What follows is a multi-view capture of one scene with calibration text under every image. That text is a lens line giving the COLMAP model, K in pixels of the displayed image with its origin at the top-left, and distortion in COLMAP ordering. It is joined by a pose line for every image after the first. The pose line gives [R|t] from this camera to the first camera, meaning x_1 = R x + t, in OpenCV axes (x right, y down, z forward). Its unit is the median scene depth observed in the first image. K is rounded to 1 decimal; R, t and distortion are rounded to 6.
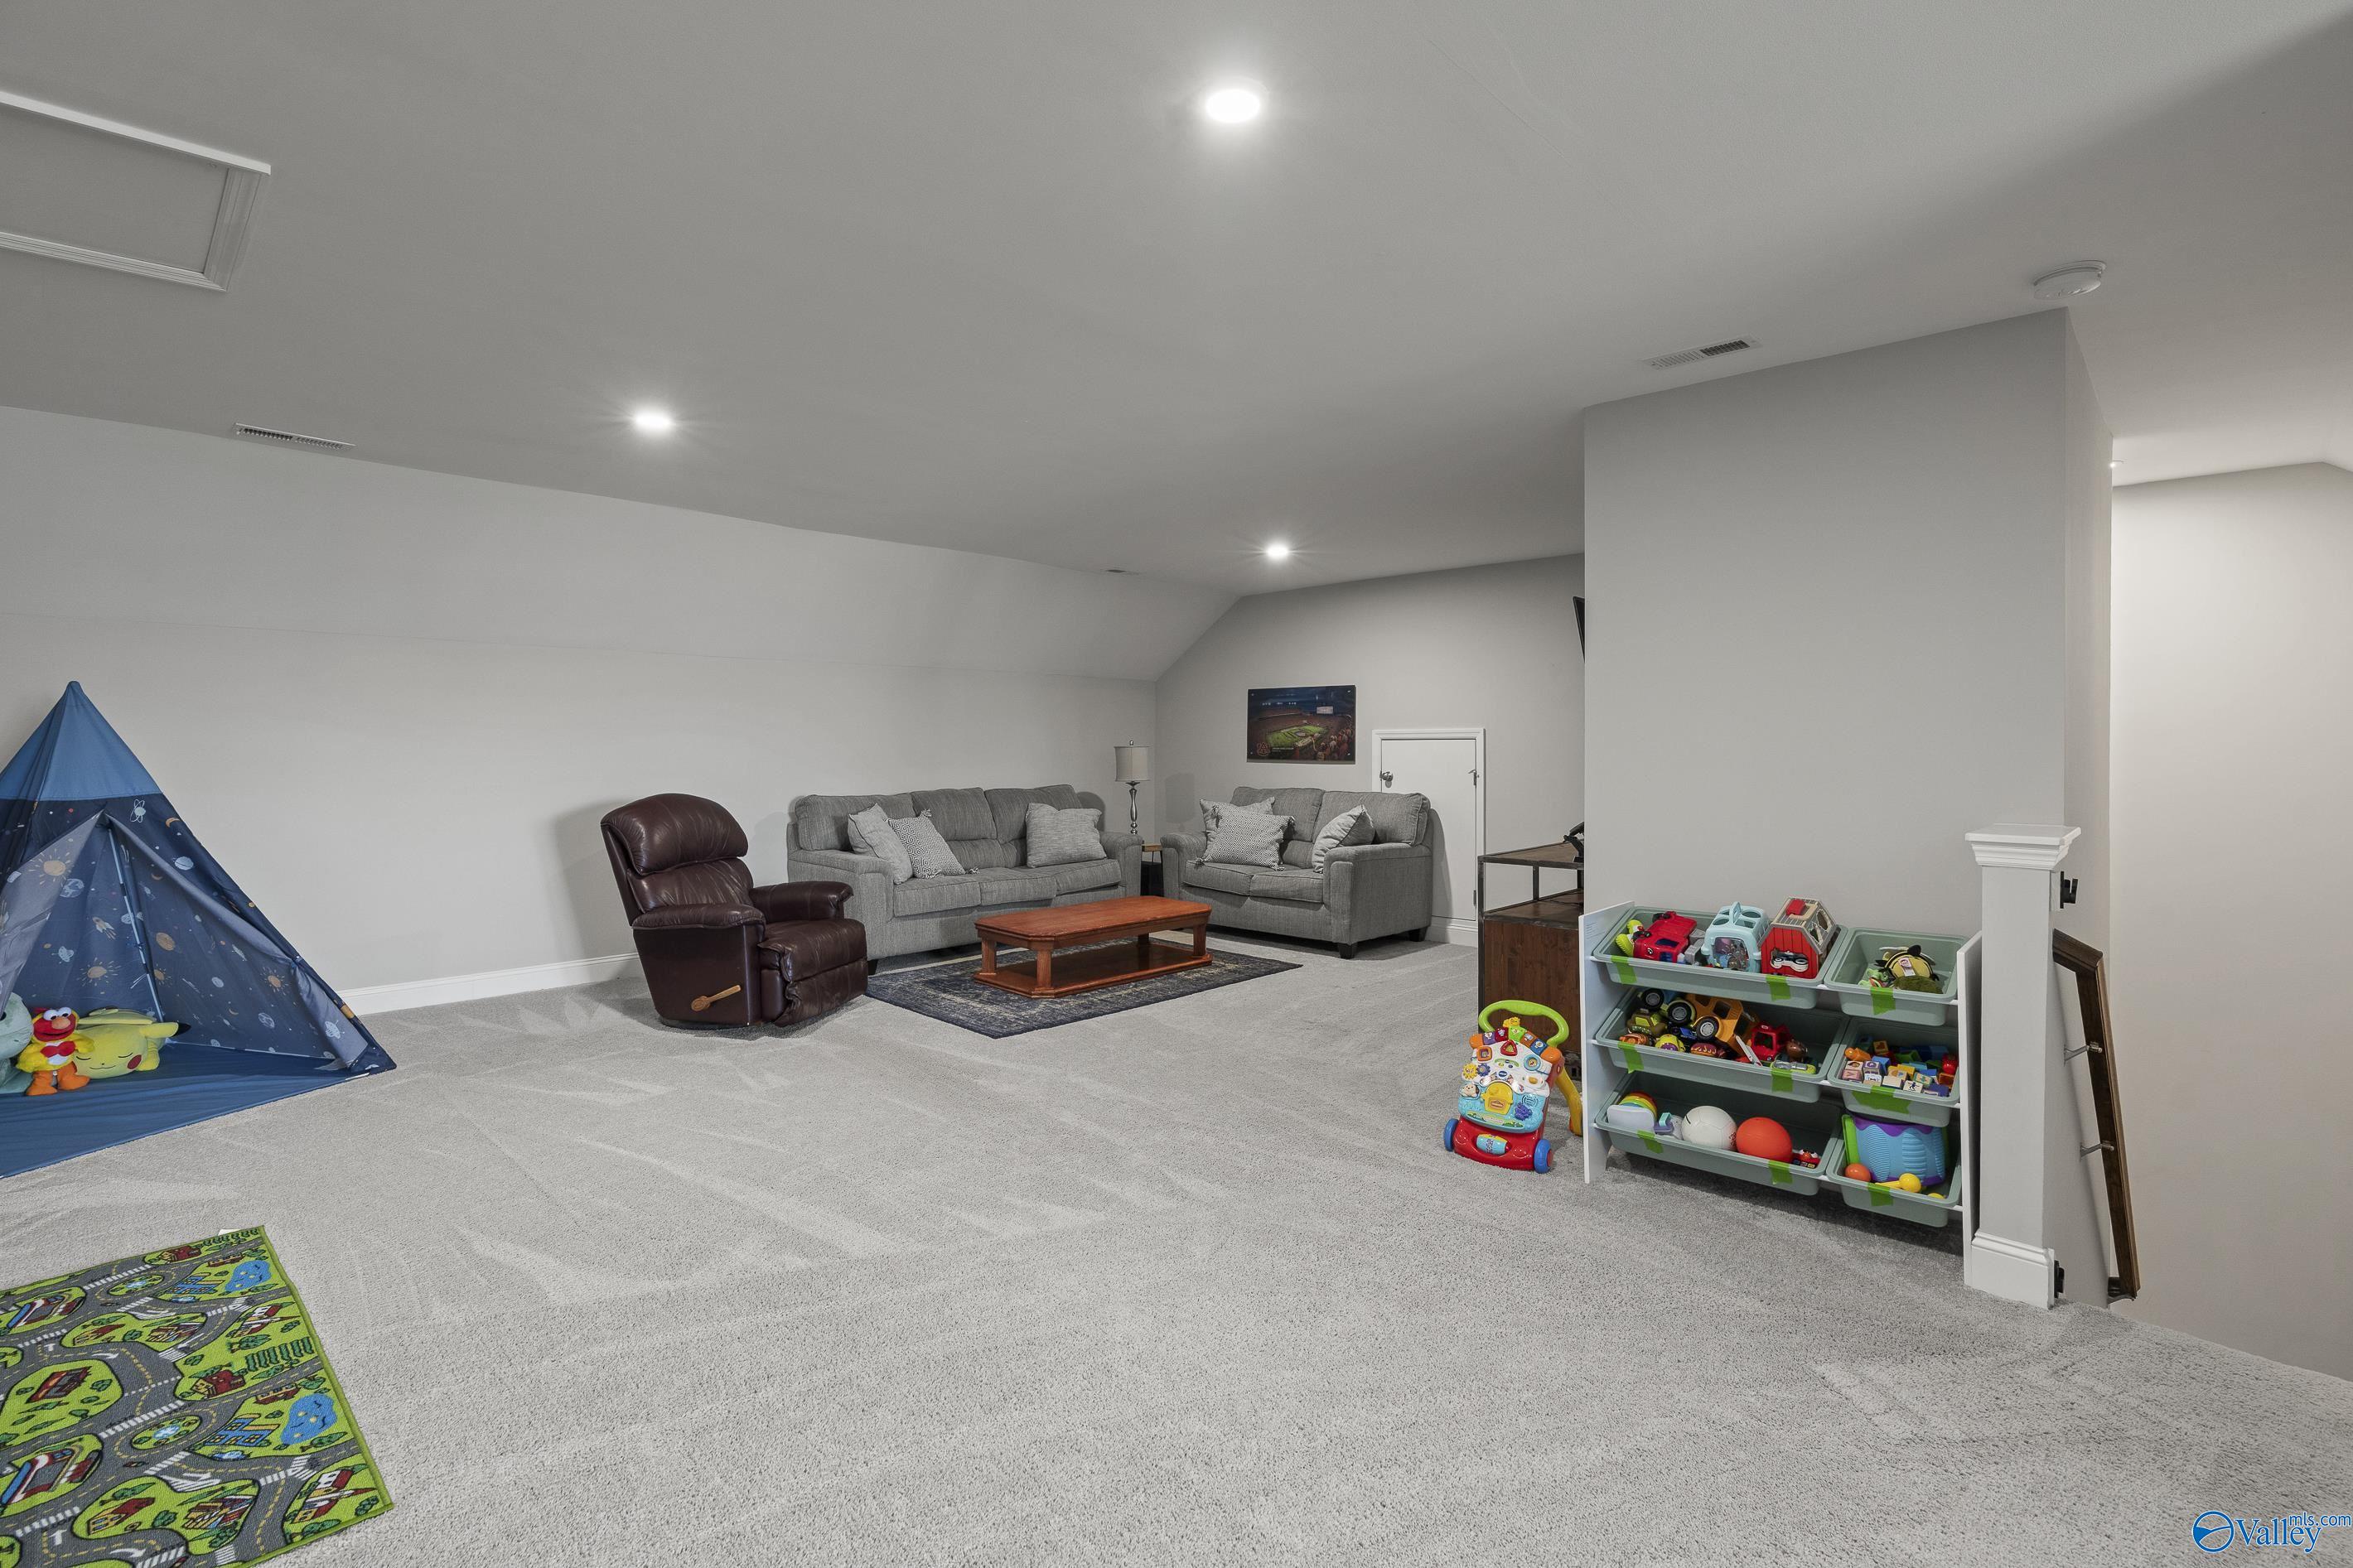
lens RADIAL K [[1097.5, 0, 1179.0], [0, 1097.5, 748.2], [0, 0, 1]] dist [-0.014070, 0.006782]
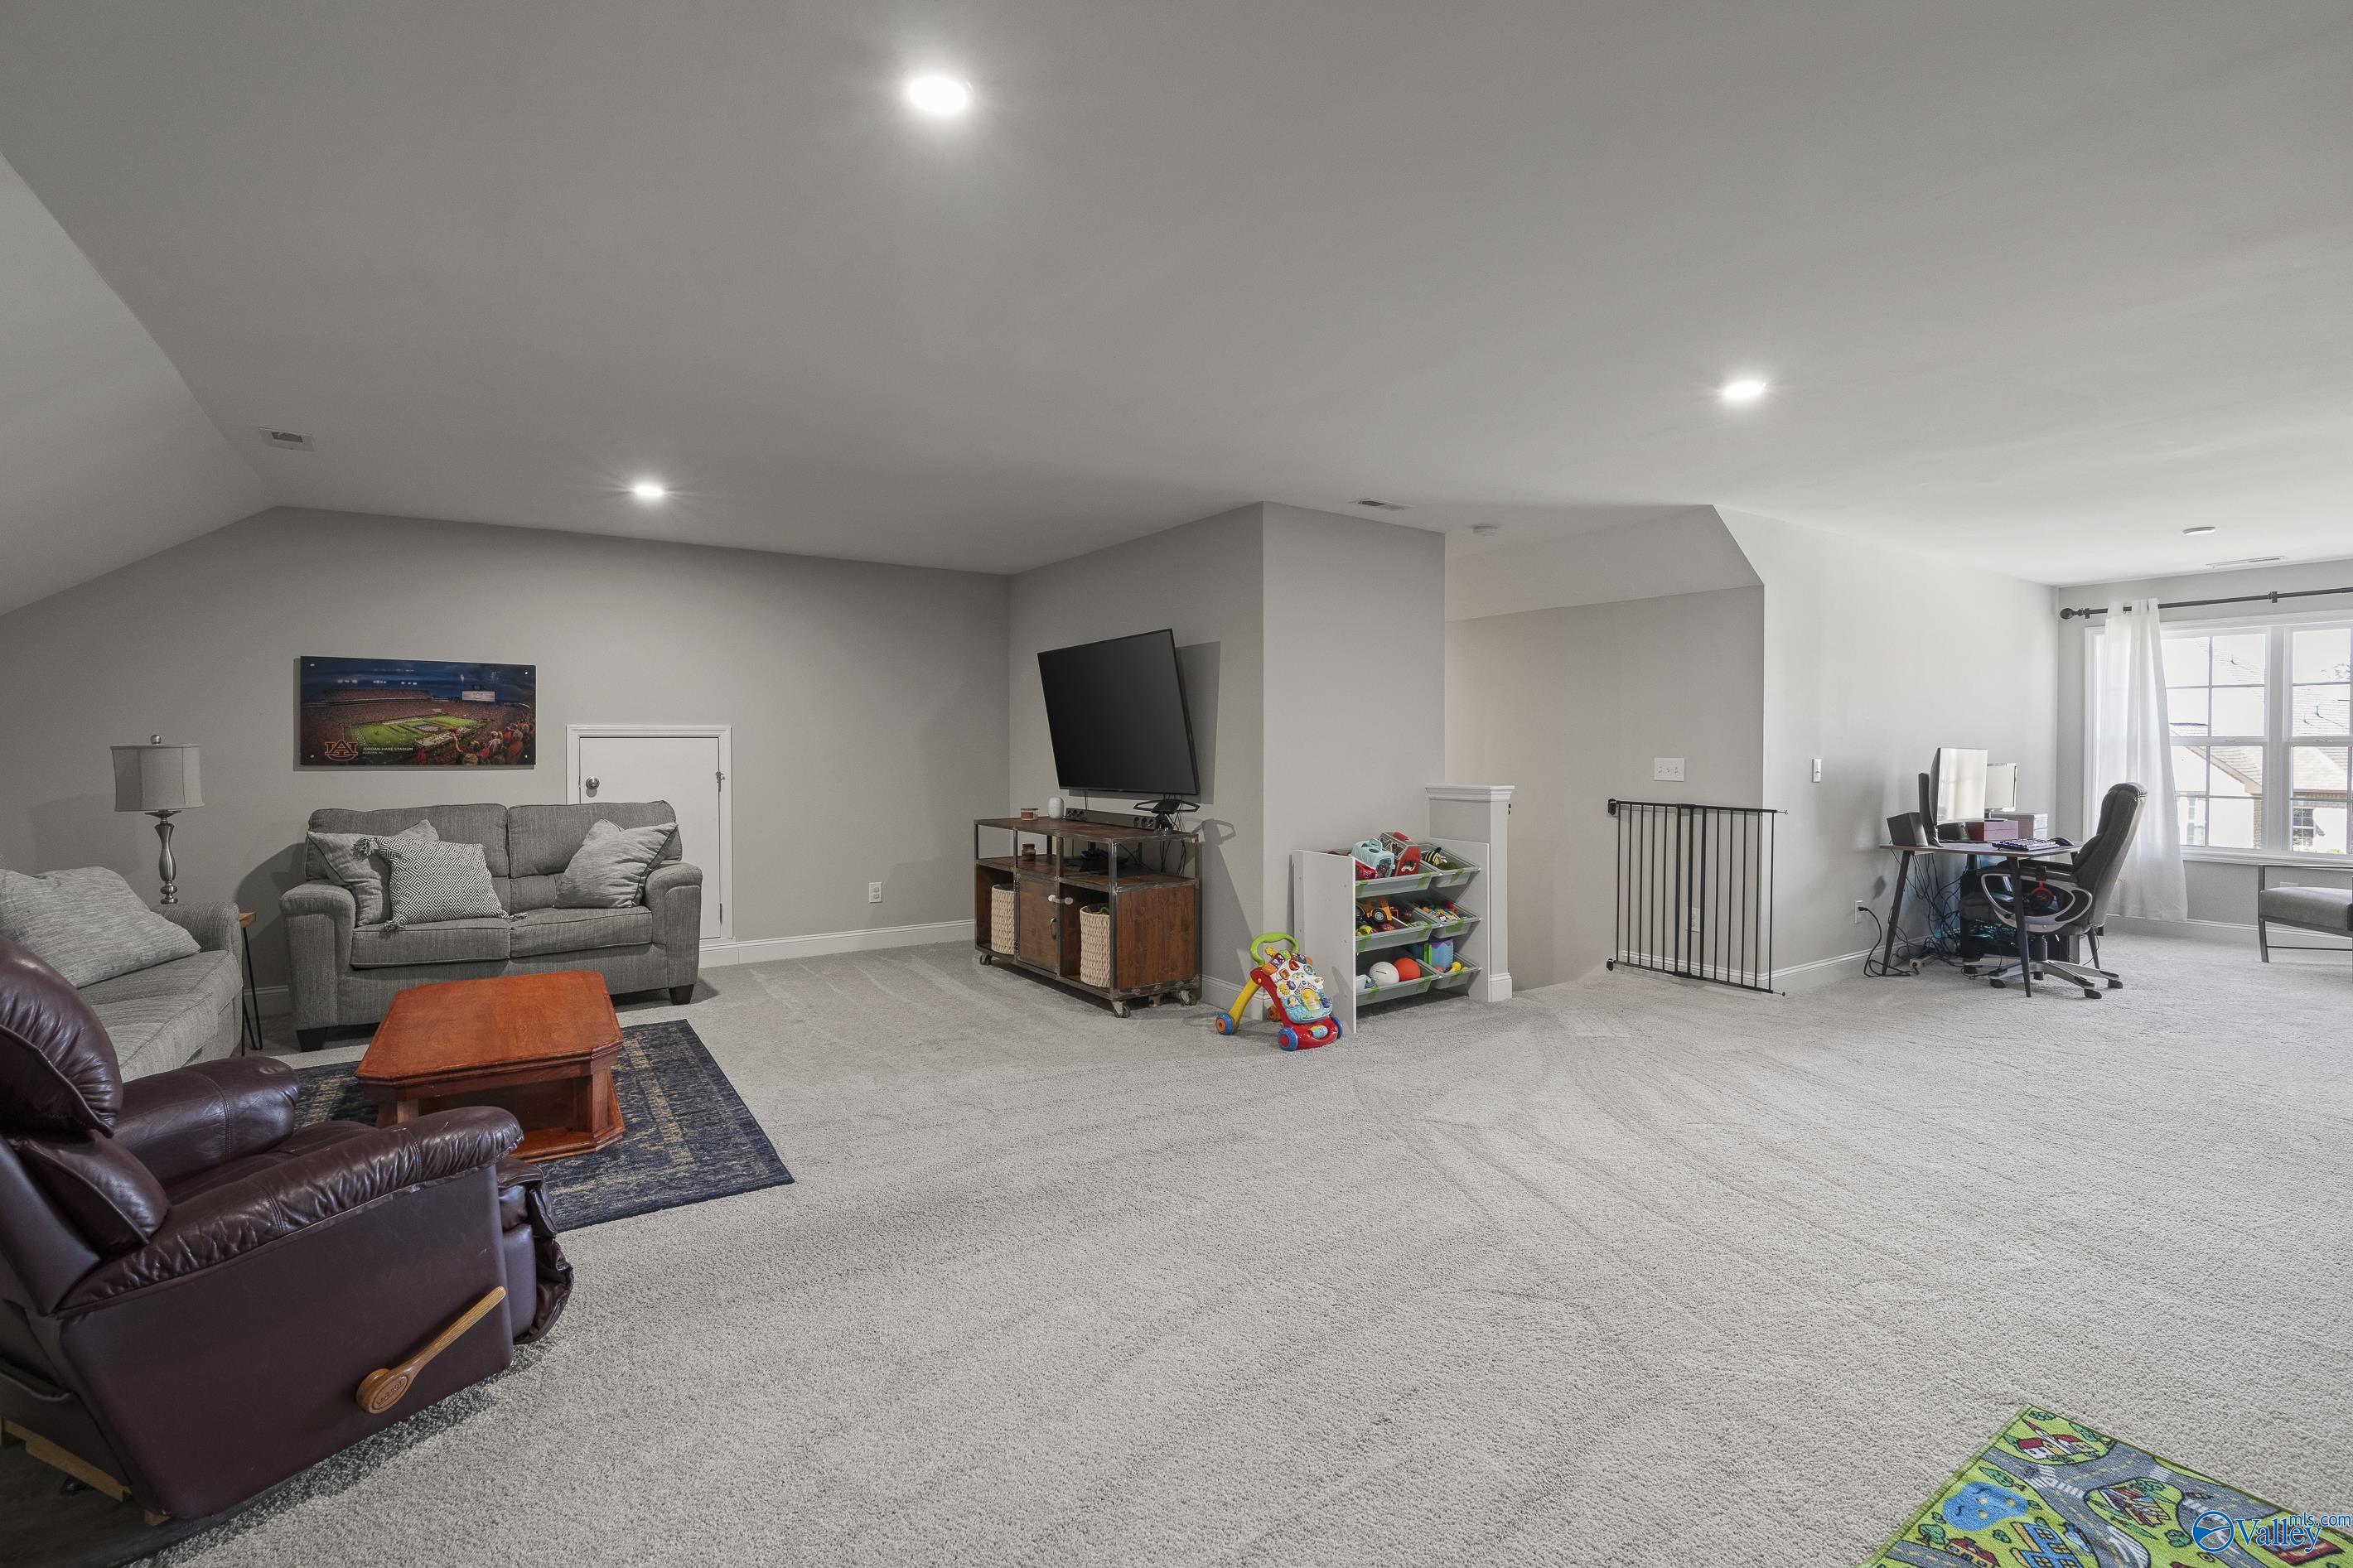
lens RADIAL K [[1097.5, 0, 1179.0], [0, 1097.5, 748.2], [0, 0, 1]] dist [-0.014070, 0.006782]
pose [[0.179329, -0.002919, 0.983785, -1.257468], [0.002060, 0.999995, 0.002591, -0.002455], [-0.983787, 0.001562, 0.179334, 1.045637]]
